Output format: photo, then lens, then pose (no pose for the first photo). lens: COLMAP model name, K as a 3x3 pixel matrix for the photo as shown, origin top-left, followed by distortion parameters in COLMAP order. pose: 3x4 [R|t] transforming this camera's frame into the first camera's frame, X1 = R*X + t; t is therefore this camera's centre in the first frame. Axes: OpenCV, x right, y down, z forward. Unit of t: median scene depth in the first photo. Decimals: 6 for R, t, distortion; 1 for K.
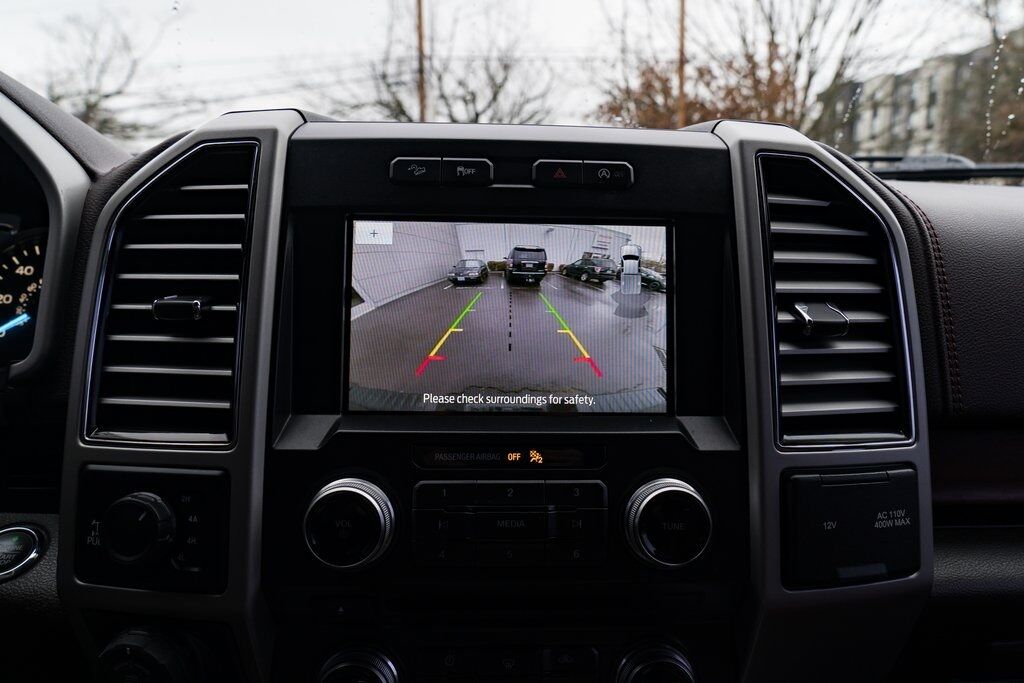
lens RADIAL K [[700.6, 0, 534.4], [0, 700.6, 359.4], [0, 0, 1]] dist [-0.019281, 0.009376]
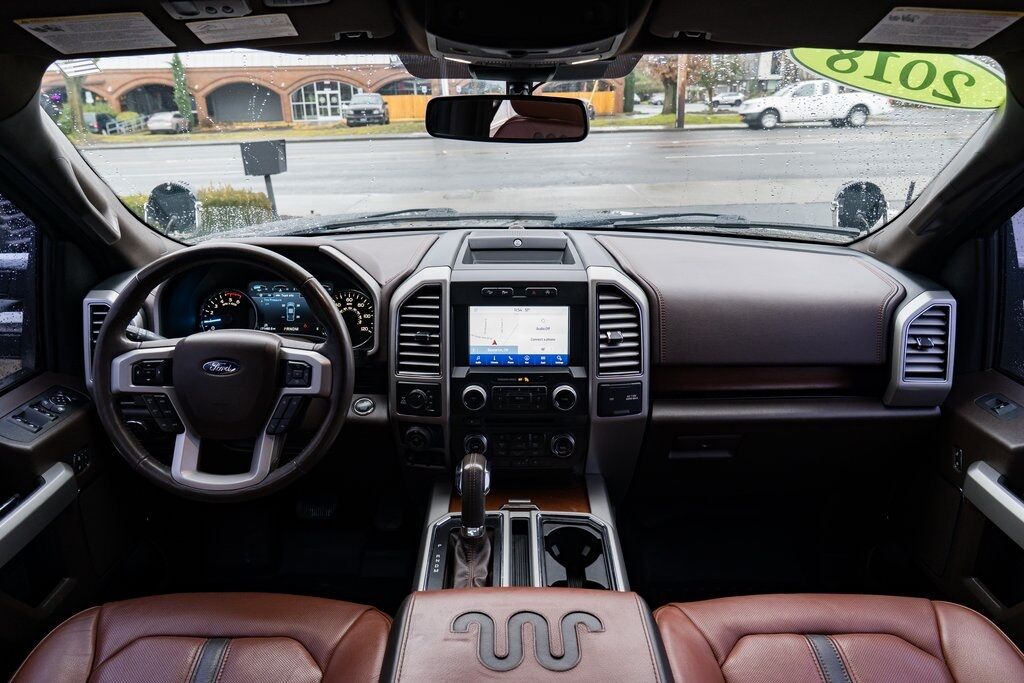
lens RADIAL K [[700.6, 0, 508.5], [0, 700.6, 348.8], [0, 0, 1]] dist [-0.019281, 0.009376]
pose [[0.997545, -0.001478, -0.070008, 0.147289], [0.012697, 0.987023, 0.160075, -0.531815], [0.068863, -0.160571, 0.984619, -2.250406]]
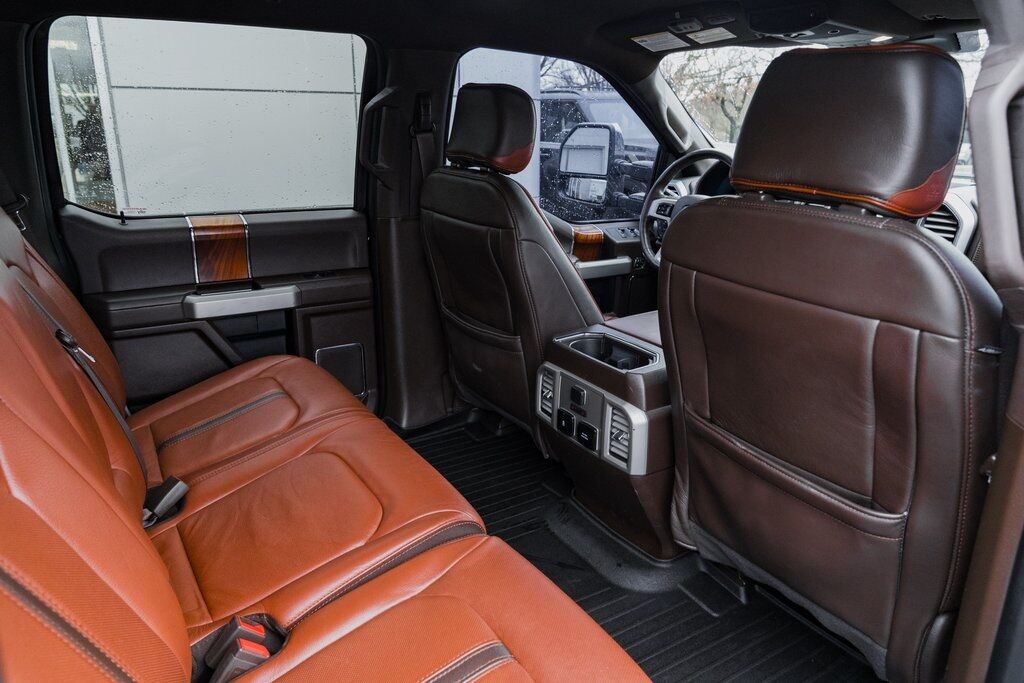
lens RADIAL K [[700.6, 0, 510.6], [0, 700.6, 347.6], [0, 0, 1]] dist [-0.019281, 0.009376]
pose [[0.482557, 0.260356, -0.836274, 3.045869], [-0.173100, 0.964315, 0.200334, 0.170903], [0.858589, 0.048087, 0.510404, -3.578709]]
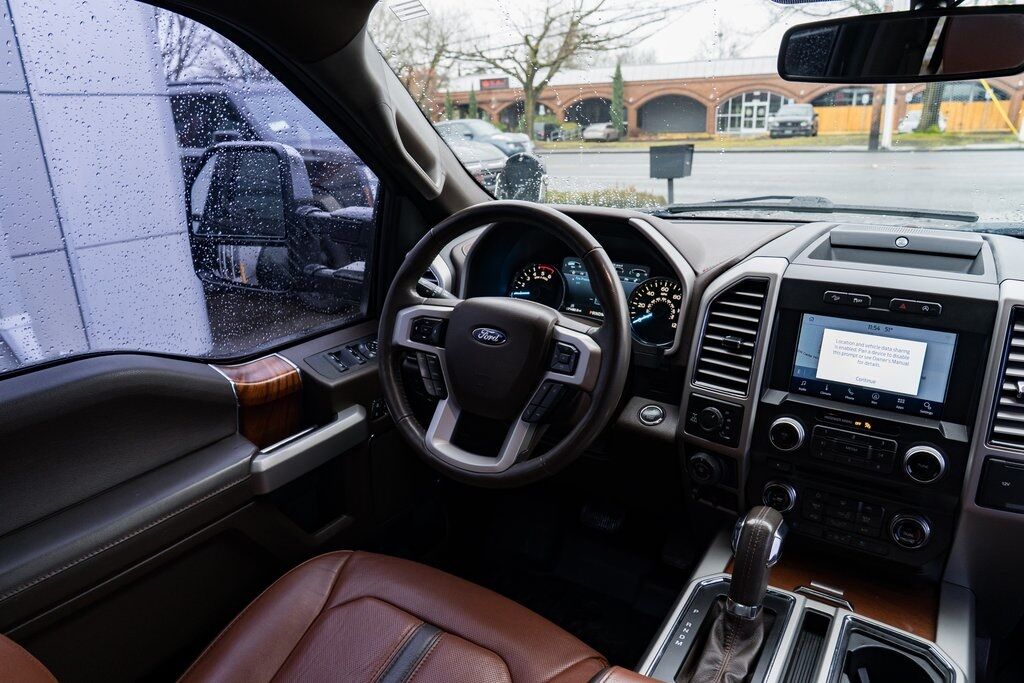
lens RADIAL K [[700.6, 0, 508.4], [0, 700.6, 350.0], [0, 0, 1]] dist [-0.019281, 0.009376]
pose [[0.808008, 0.160264, -0.566955, 0.308484], [-0.080108, 0.983241, 0.163769, -0.395879], [0.583700, -0.086909, 0.807305, -1.590003]]
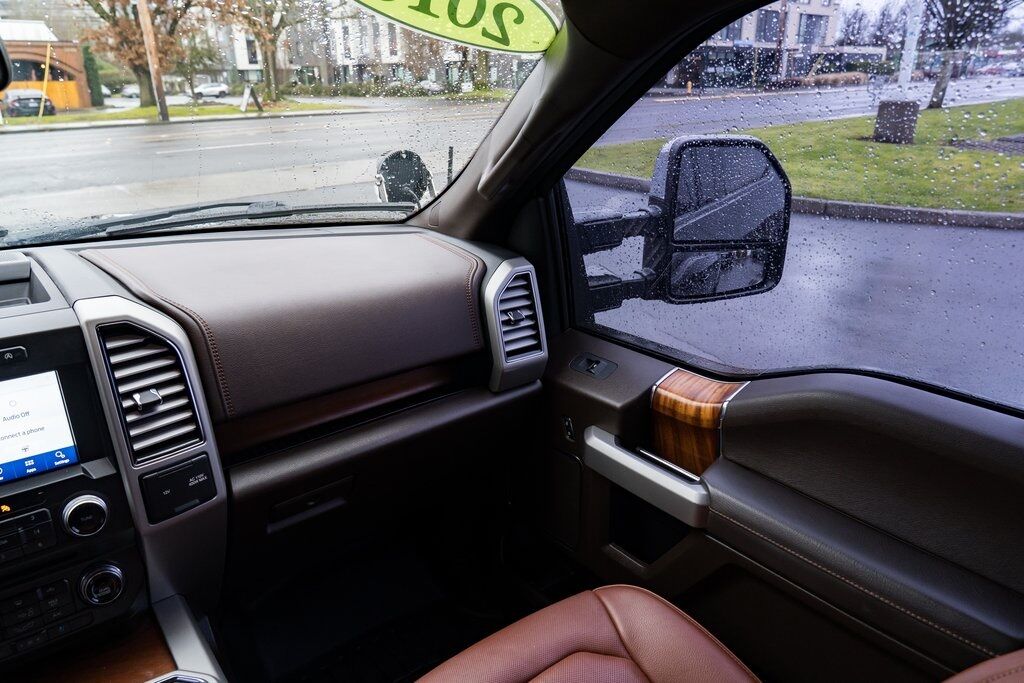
lens RADIAL K [[700.6, 0, 510.4], [0, 700.6, 346.6], [0, 0, 1]] dist [-0.019281, 0.009376]
pose [[0.821901, -0.222371, 0.524433, 0.241079], [0.125097, 0.968642, 0.214672, -0.535626], [-0.555725, -0.110834, 0.823945, -1.358295]]
